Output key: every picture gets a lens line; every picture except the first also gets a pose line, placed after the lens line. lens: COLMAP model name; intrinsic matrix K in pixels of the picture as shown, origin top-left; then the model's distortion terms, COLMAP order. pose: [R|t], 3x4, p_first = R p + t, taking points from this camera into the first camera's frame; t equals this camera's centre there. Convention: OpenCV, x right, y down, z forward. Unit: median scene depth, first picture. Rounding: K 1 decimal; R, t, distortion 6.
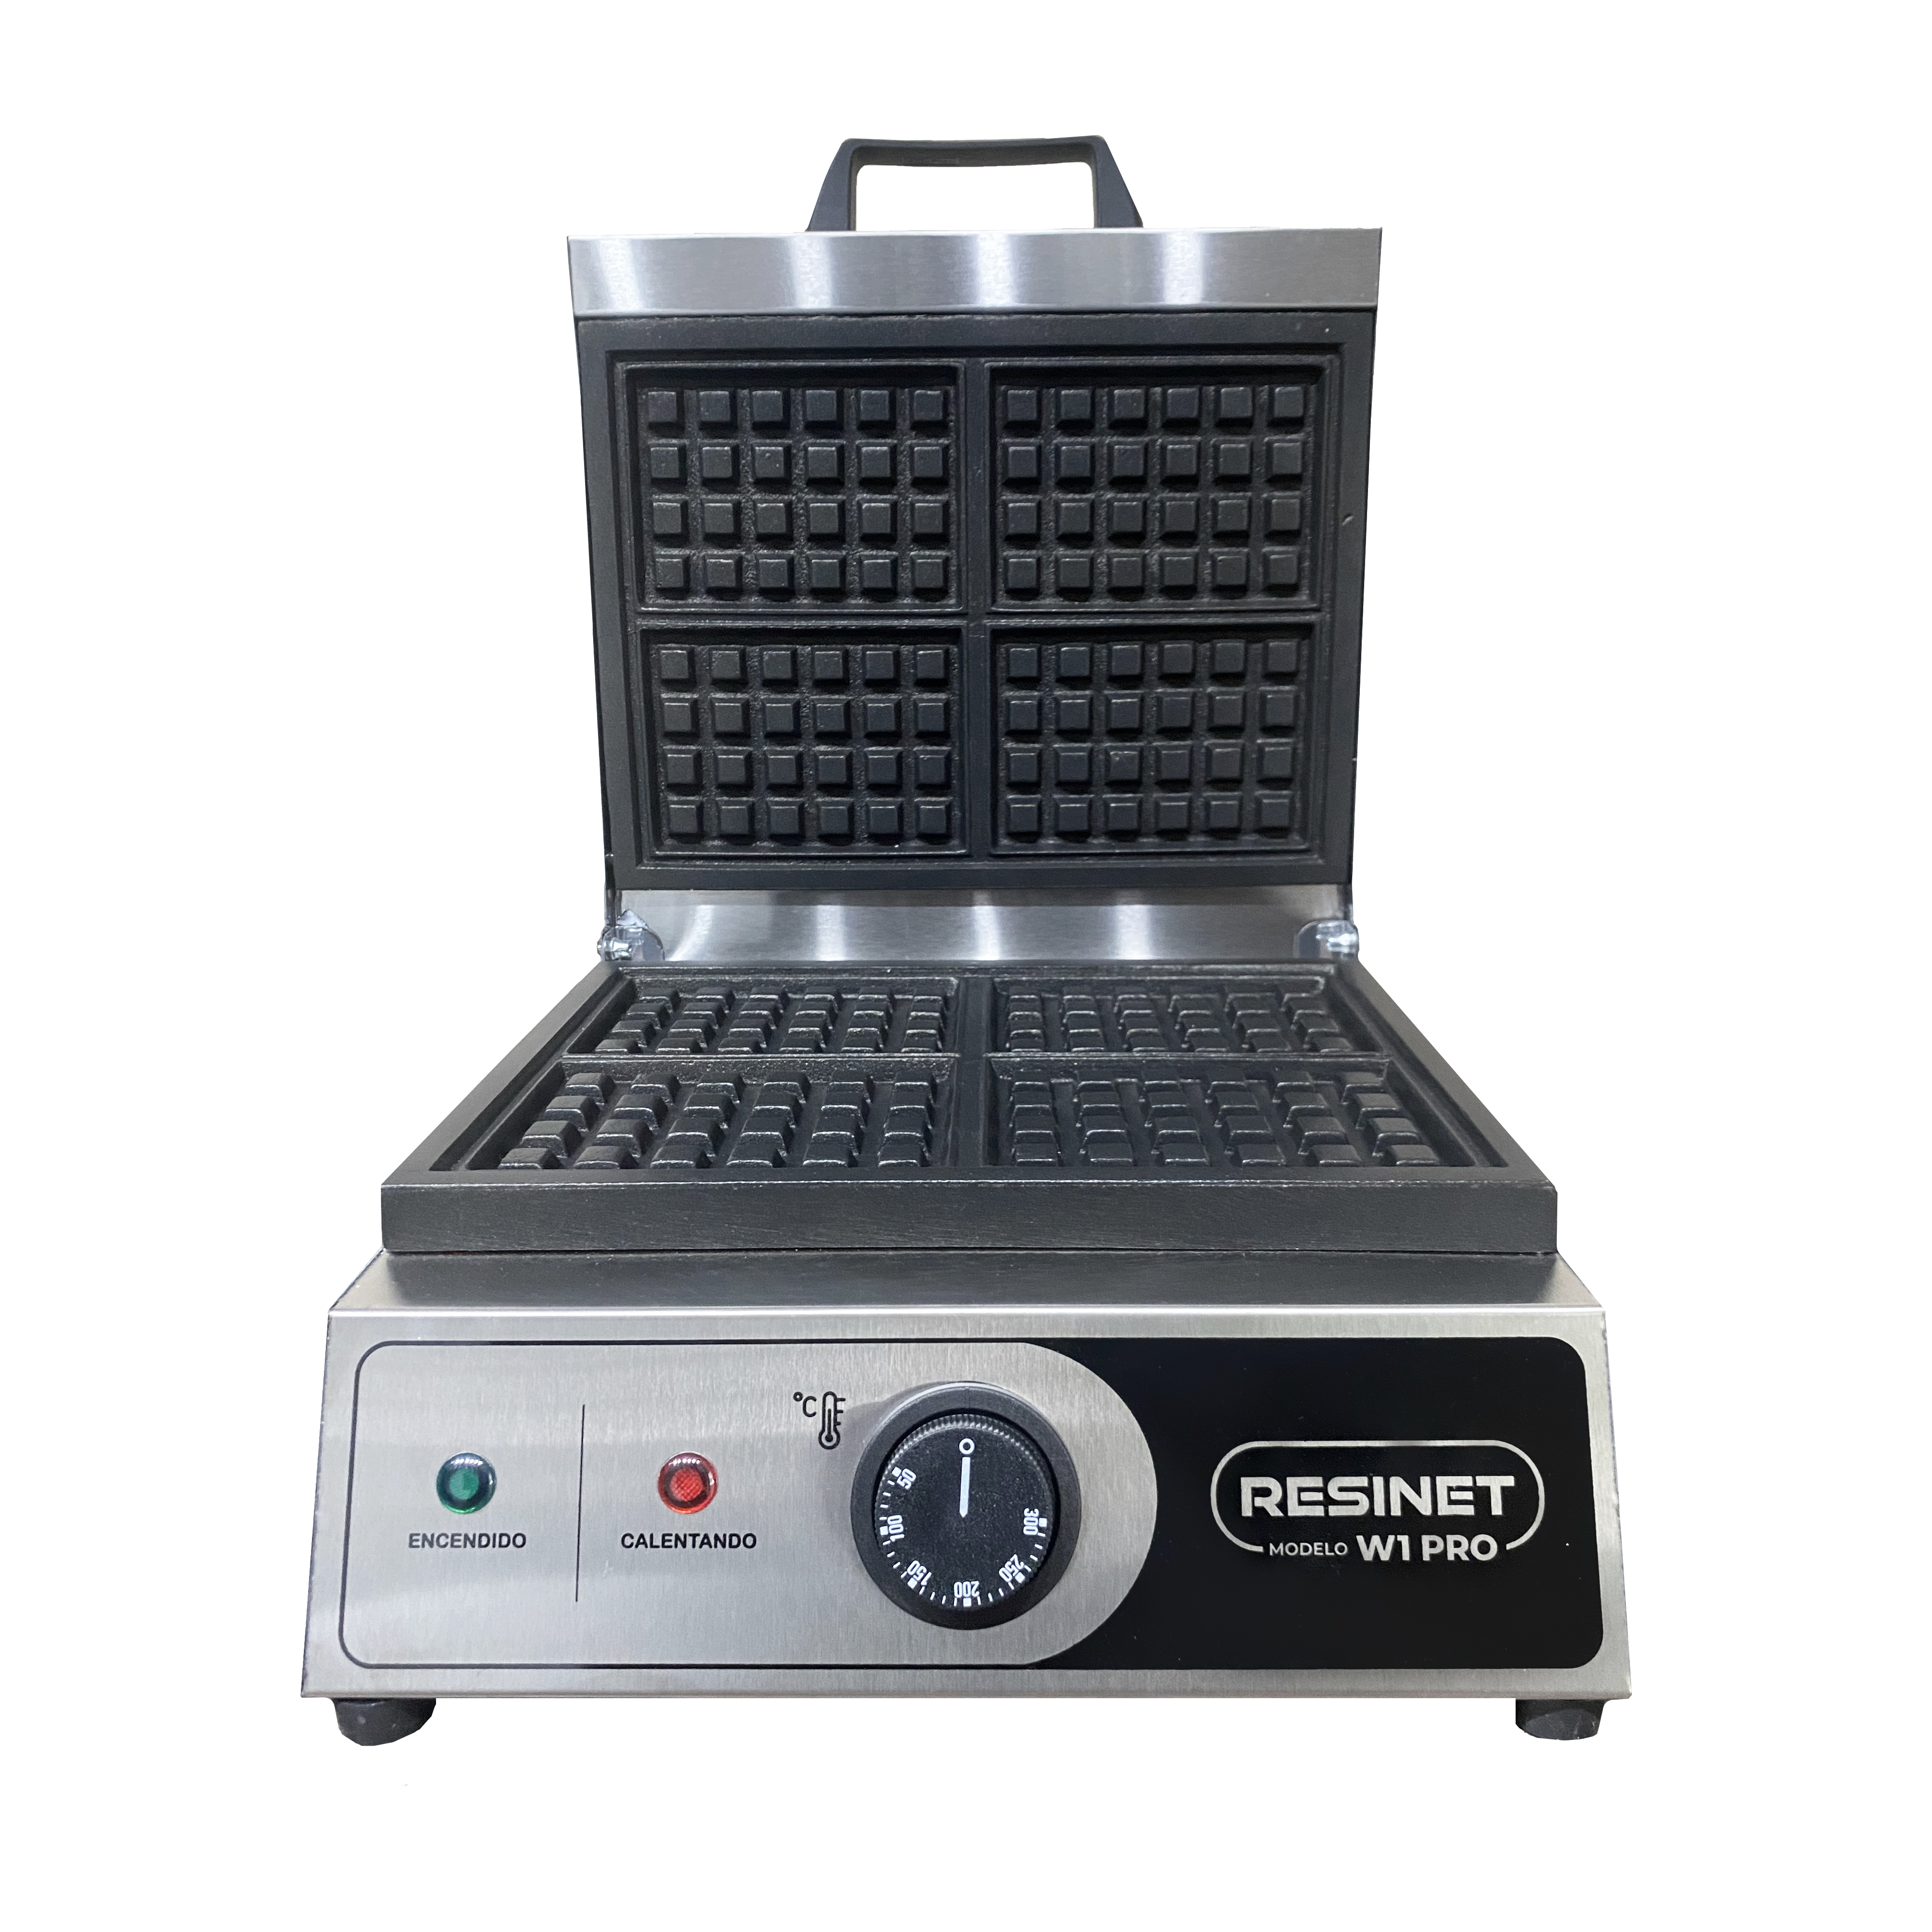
lens RADIAL K [[1505.1, 0, 996.6], [0, 1505.1, 965.7], [0, 0, 1]] dist [-0.009804, 0.005025]
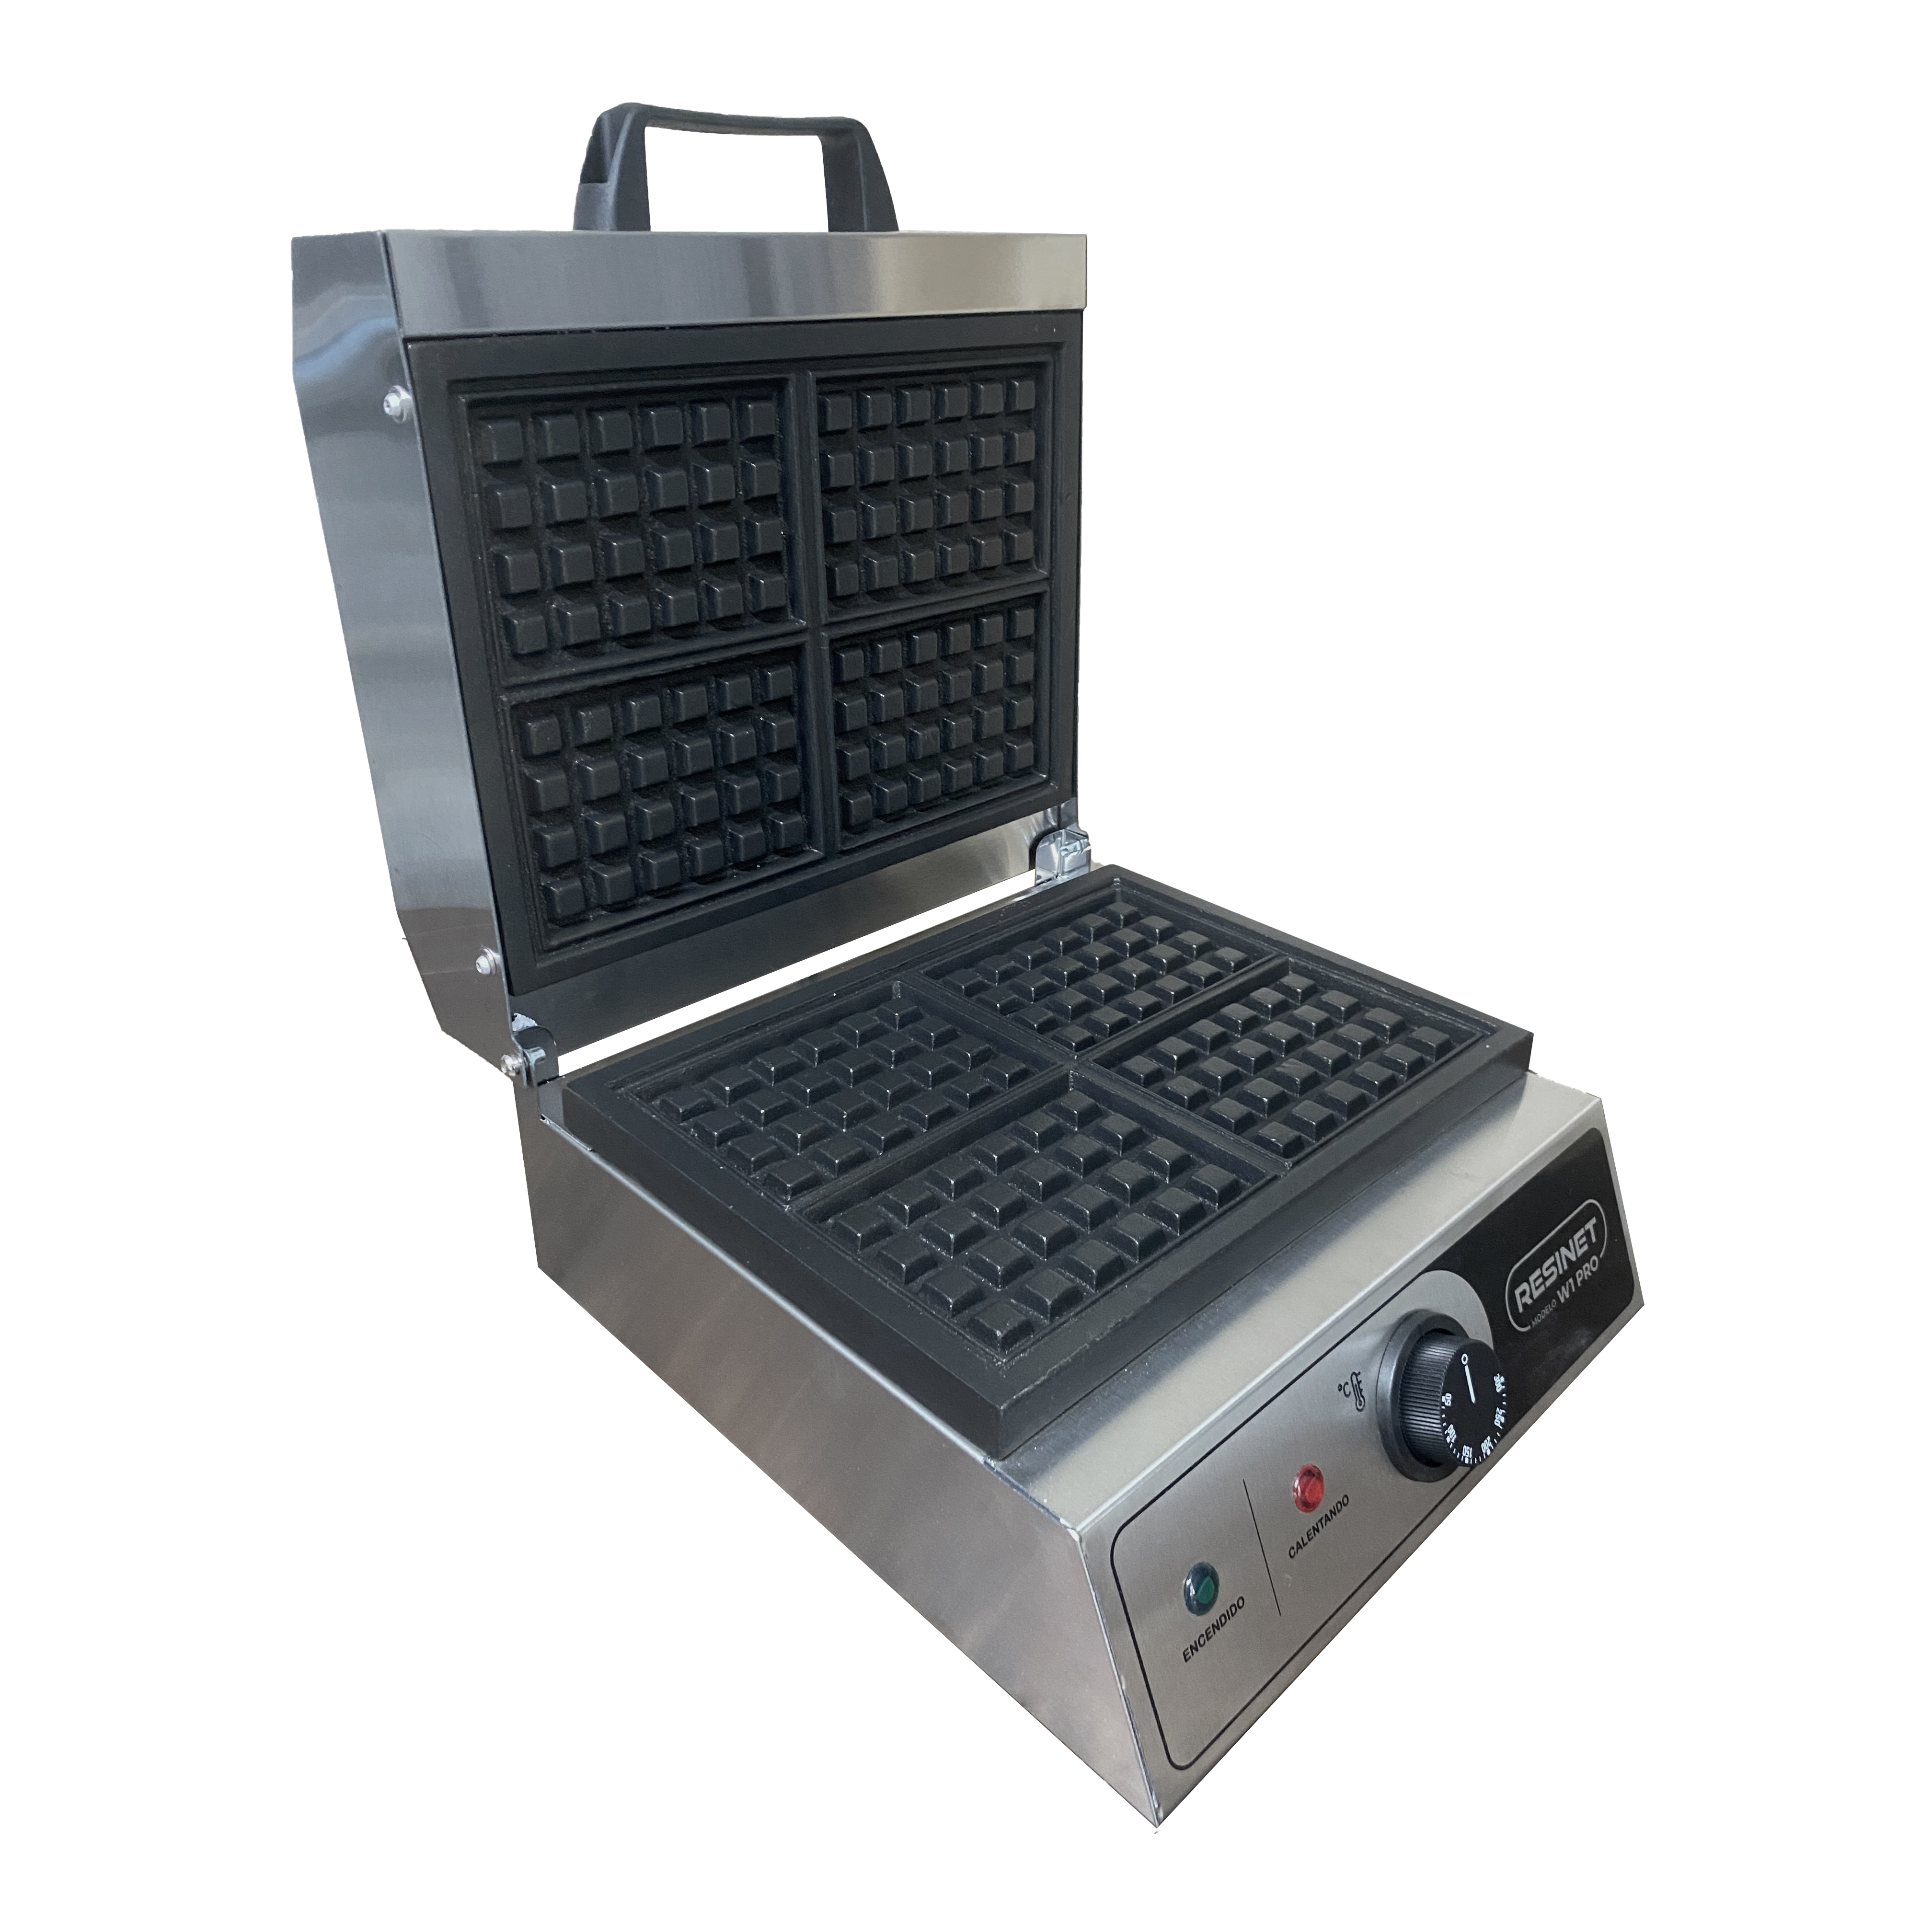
lens RADIAL K [[1457.5, 0, 974.2], [0, 1457.5, 976.3], [0, 0, 1]] dist [0.001333, -0.000385]
pose [[0.706880, -0.306945, 0.637264, -0.992700], [0.158042, 0.946700, 0.280682, -0.428701], [-0.689451, -0.097695, 0.717713, 0.330144]]
